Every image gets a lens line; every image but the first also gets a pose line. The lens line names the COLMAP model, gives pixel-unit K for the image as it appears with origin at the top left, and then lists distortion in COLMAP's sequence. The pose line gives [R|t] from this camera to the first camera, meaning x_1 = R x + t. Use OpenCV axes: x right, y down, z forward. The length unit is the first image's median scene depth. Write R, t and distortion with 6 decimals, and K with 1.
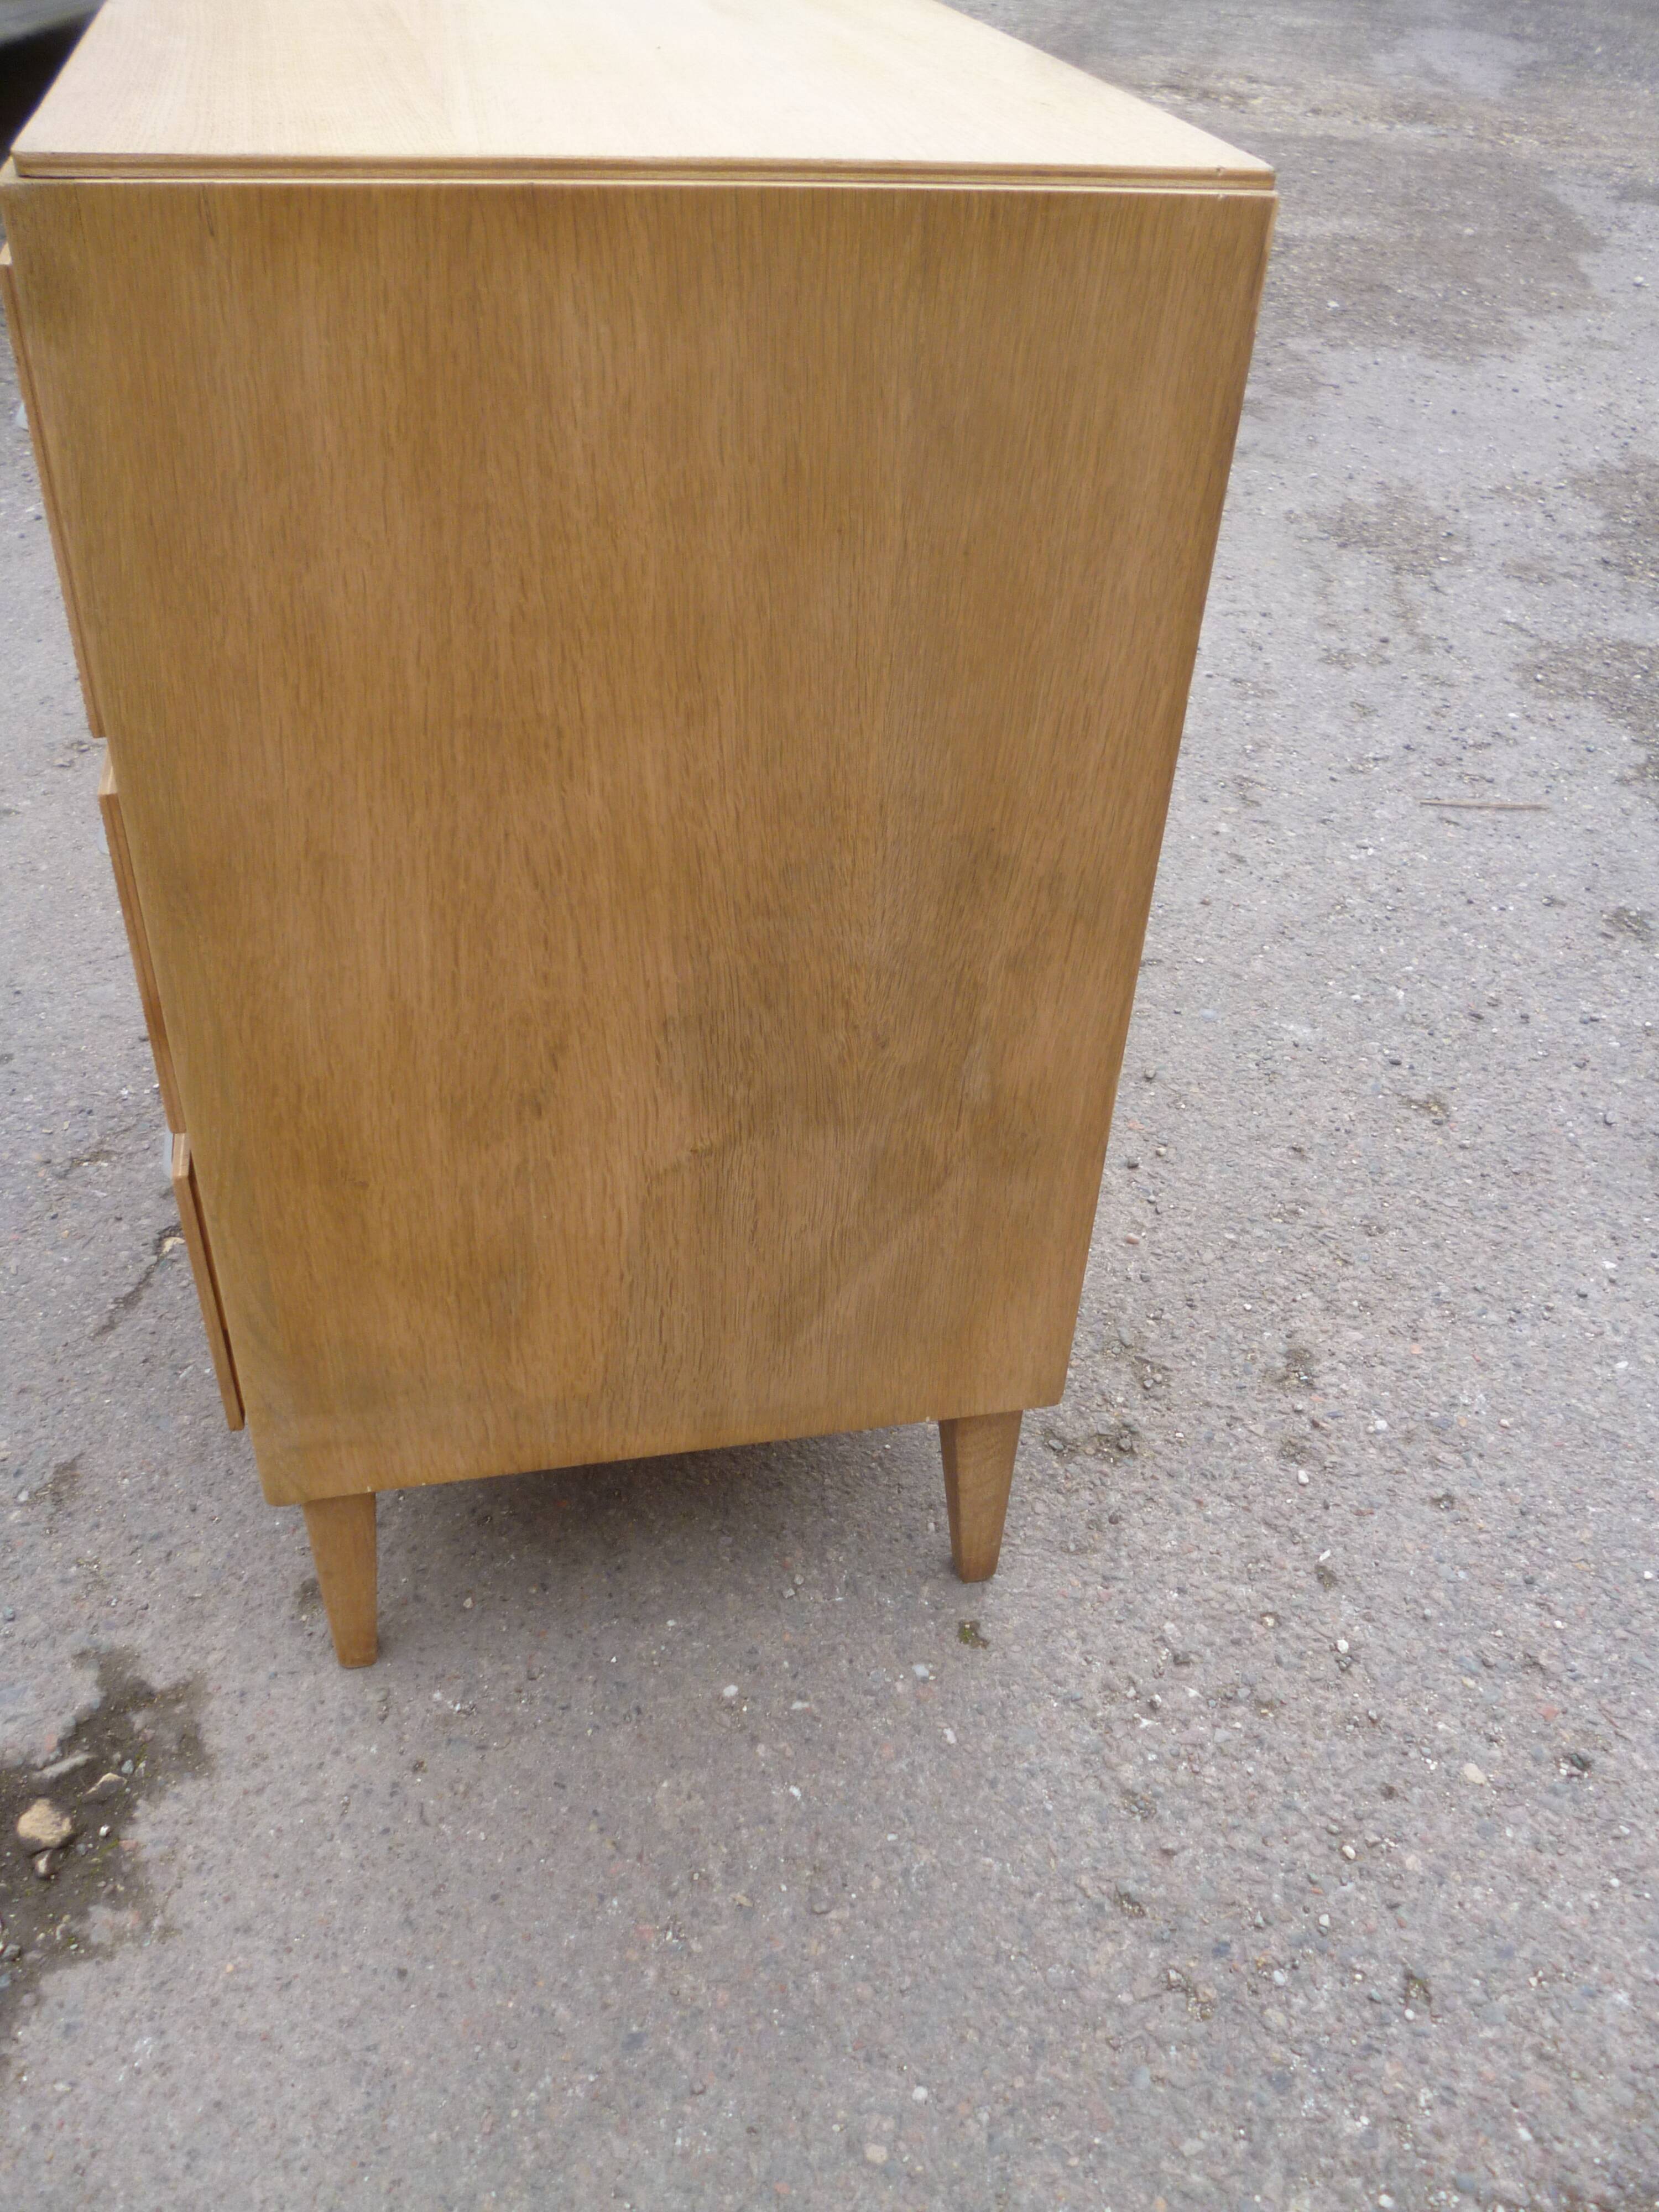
lens RADIAL K [[1806.2, 0, 829.0], [0, 1806.2, 1170.8], [0, 0, 1]] dist [0.012558, -0.046966]
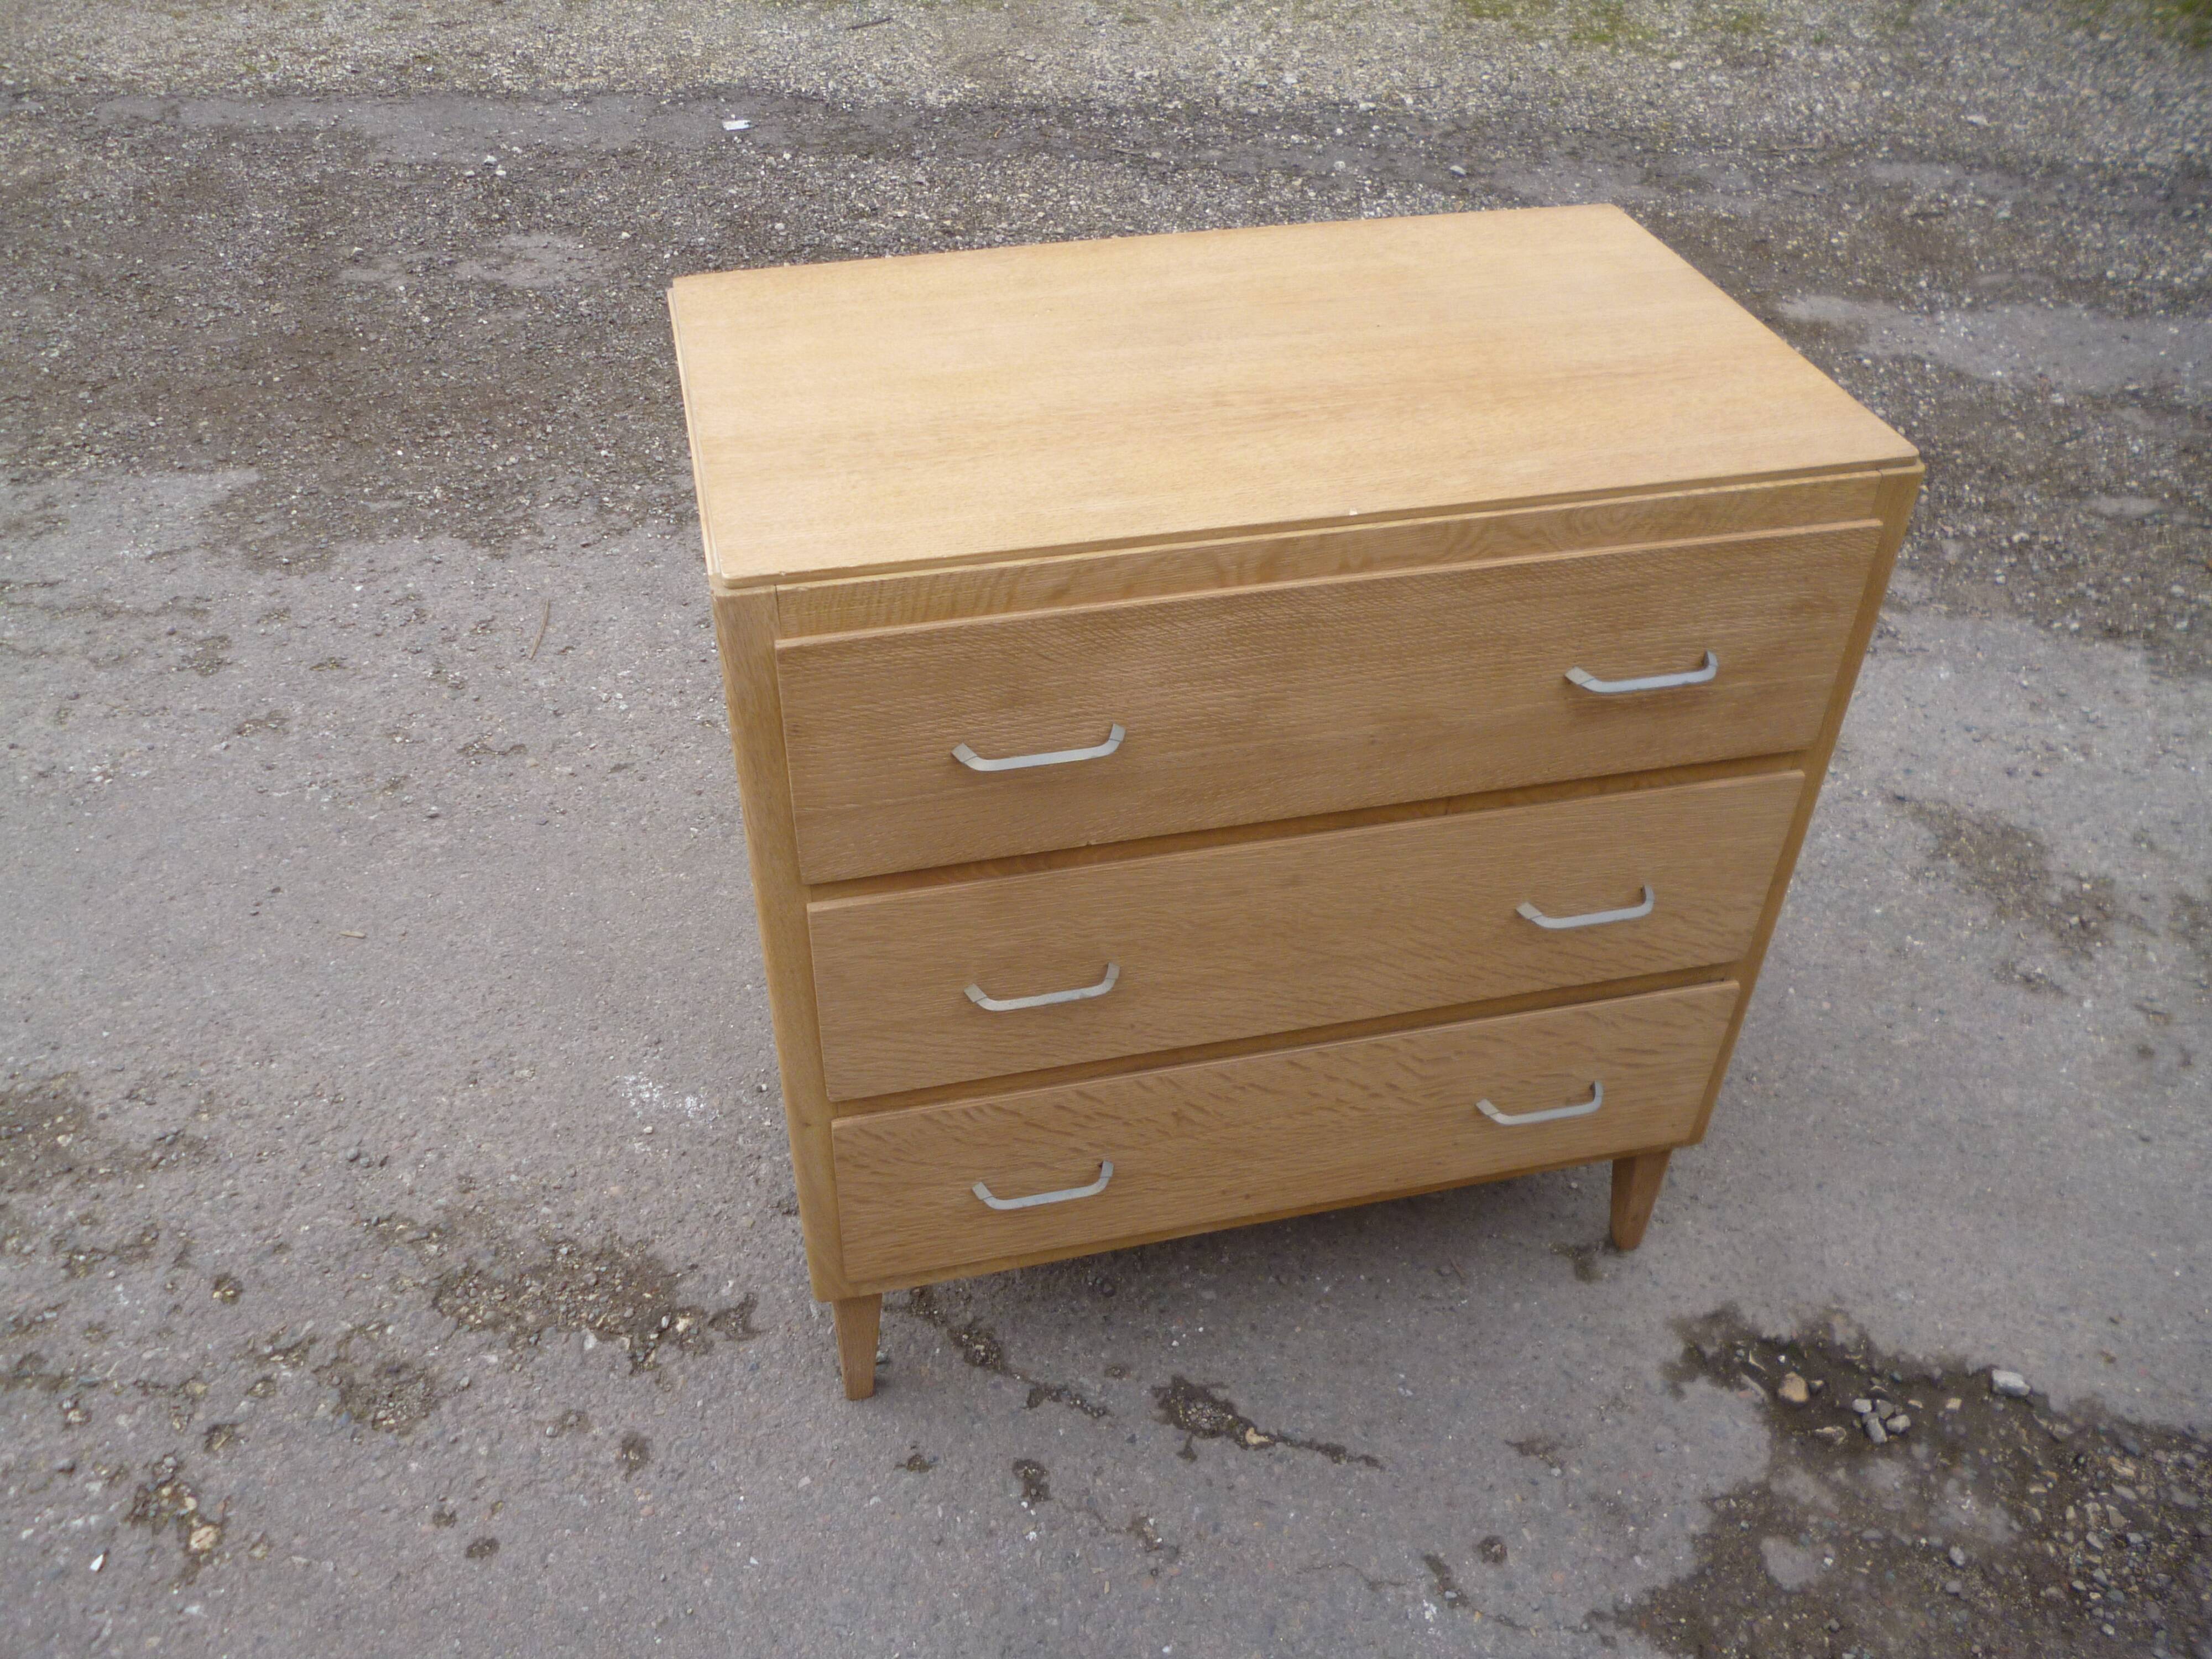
lens RADIAL K [[1876.1, 0, 1079.7], [0, 1876.1, 802.2], [0, 0, 1]] dist [-0.047799, 0.005451]
pose [[0.001301, -0.658901, 0.752229, -1.228057], [0.623515, 0.588636, 0.514526, -1.067341], [-0.781810, 0.468357, 0.411600, 0.559619]]
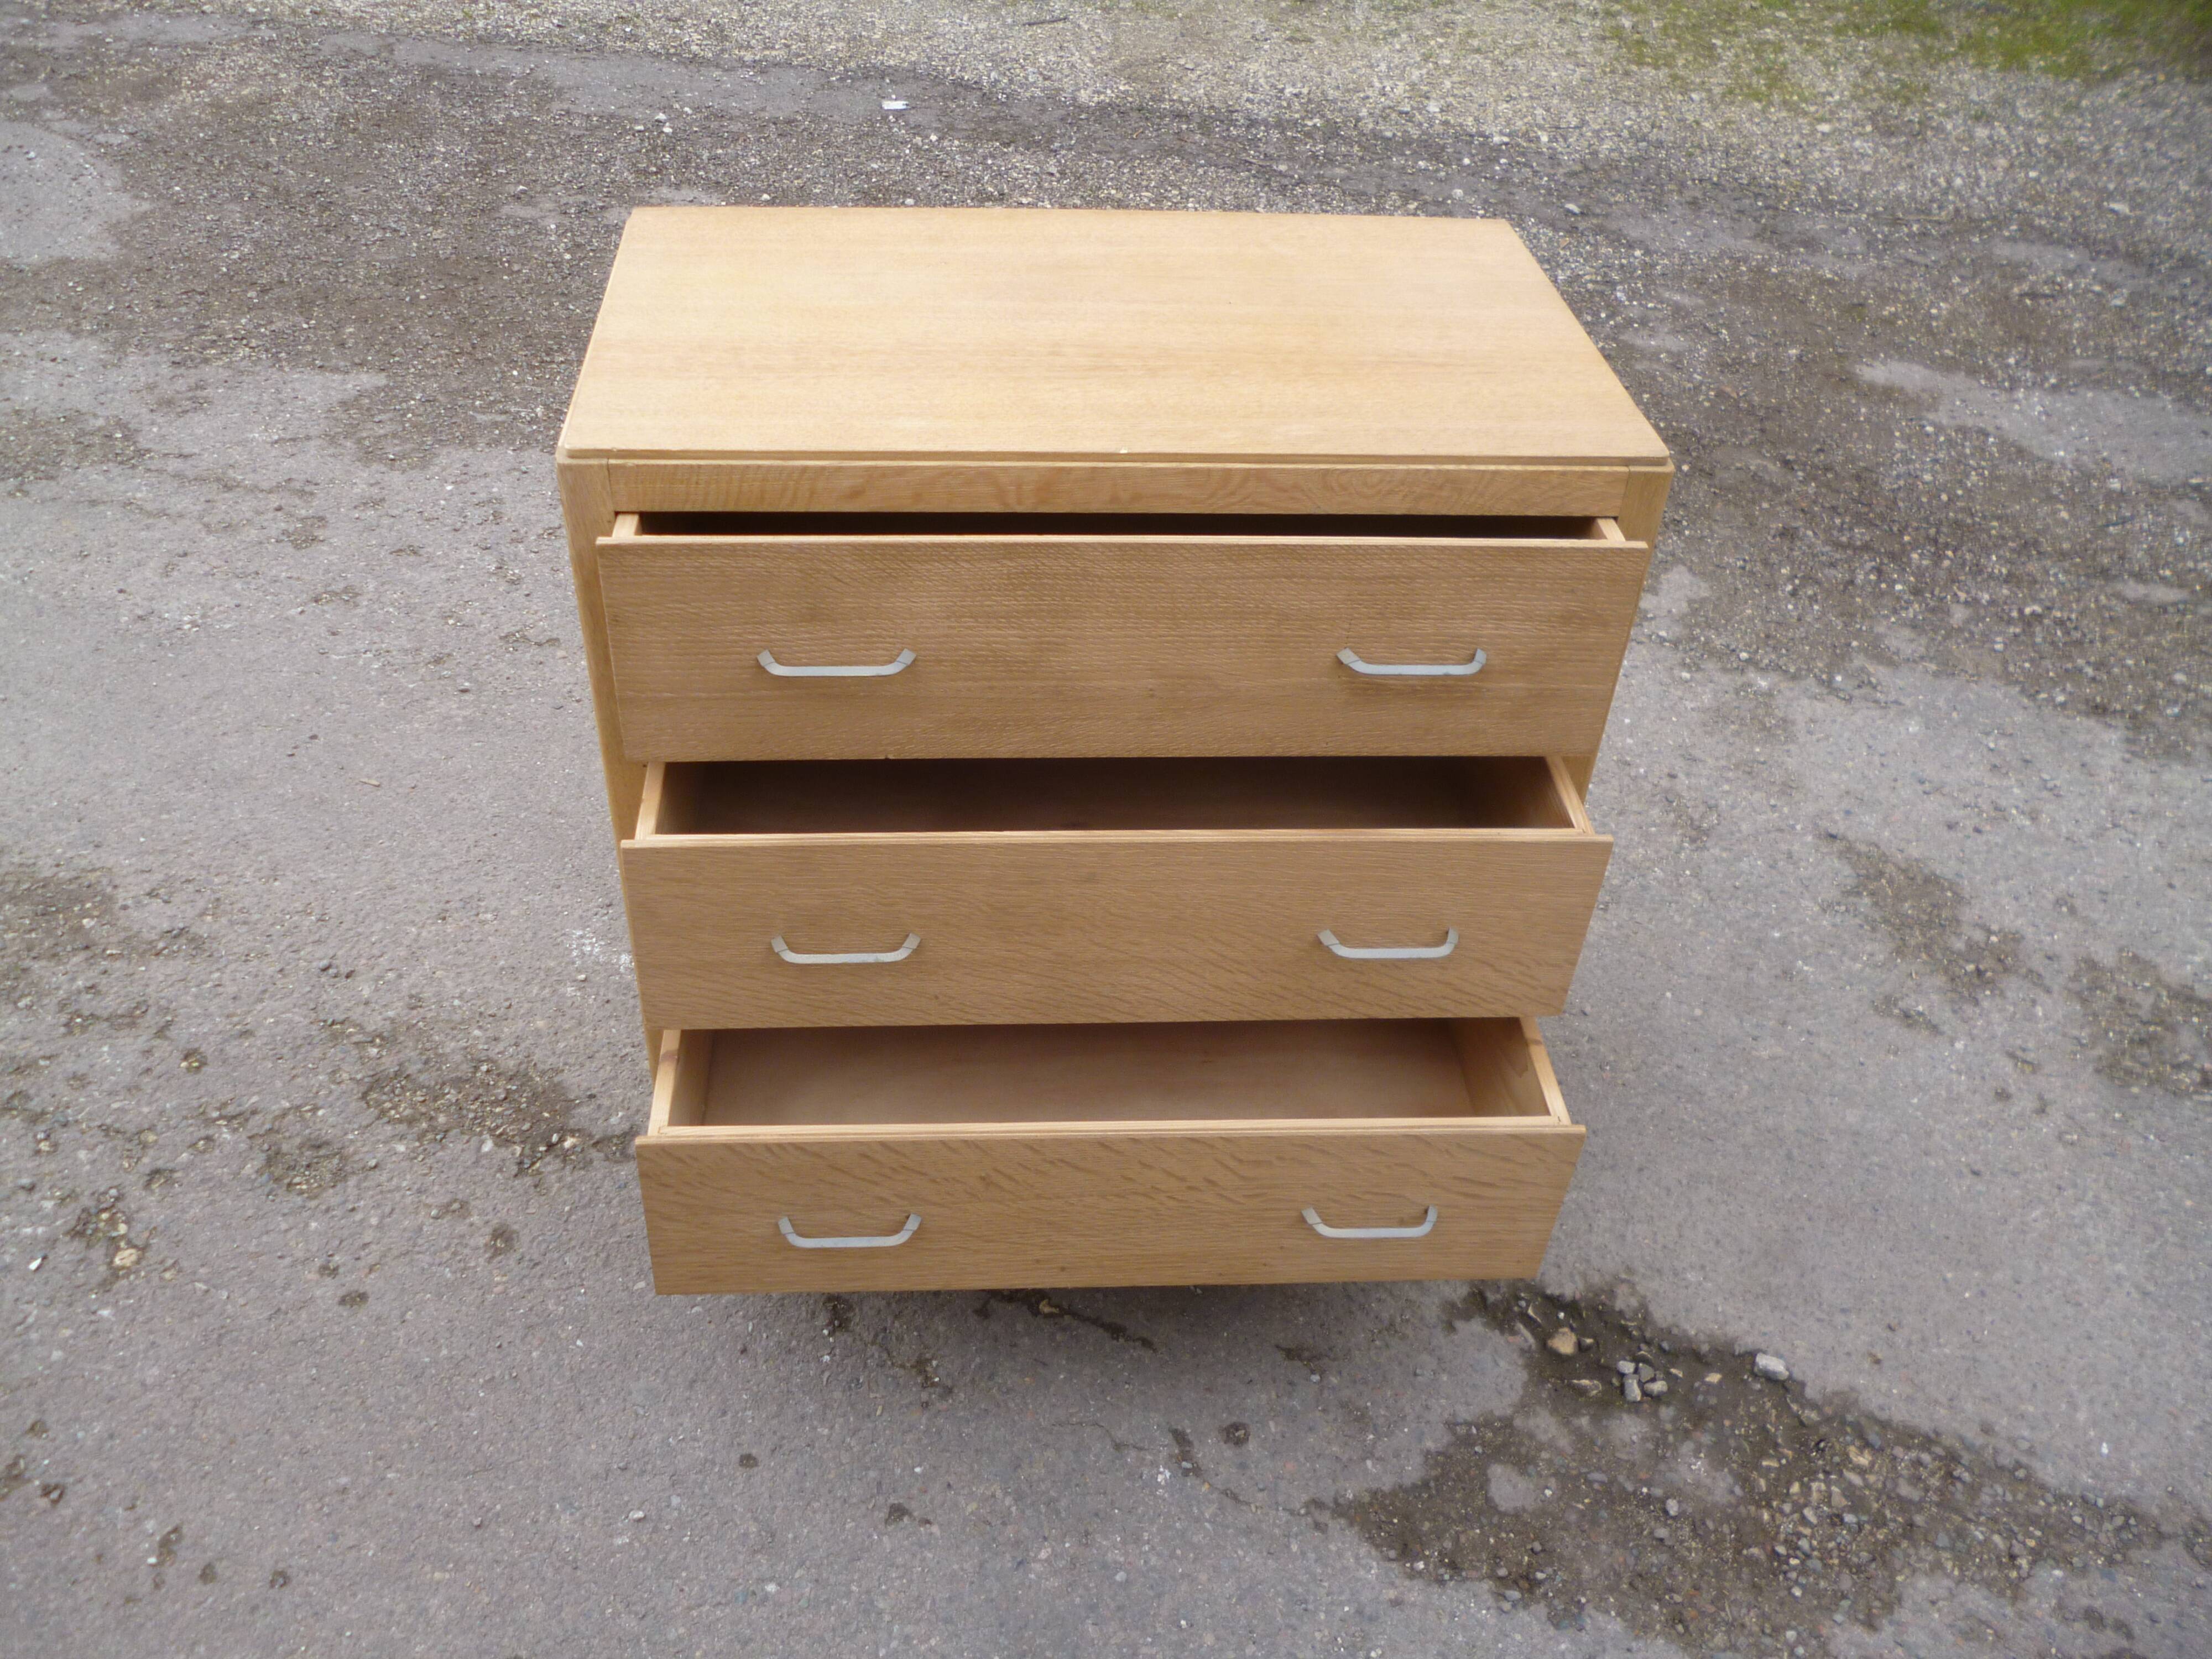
lens RADIAL K [[1879.9, 0, 1092.2], [0, 1879.9, 804.4], [0, 0, 1]] dist [-0.050337, 0.003996]
pose [[0.146859, -0.645177, 0.749786, -1.376413], [0.592540, 0.664332, 0.455586, -0.935470], [-0.792041, 0.377371, 0.479856, 0.323906]]
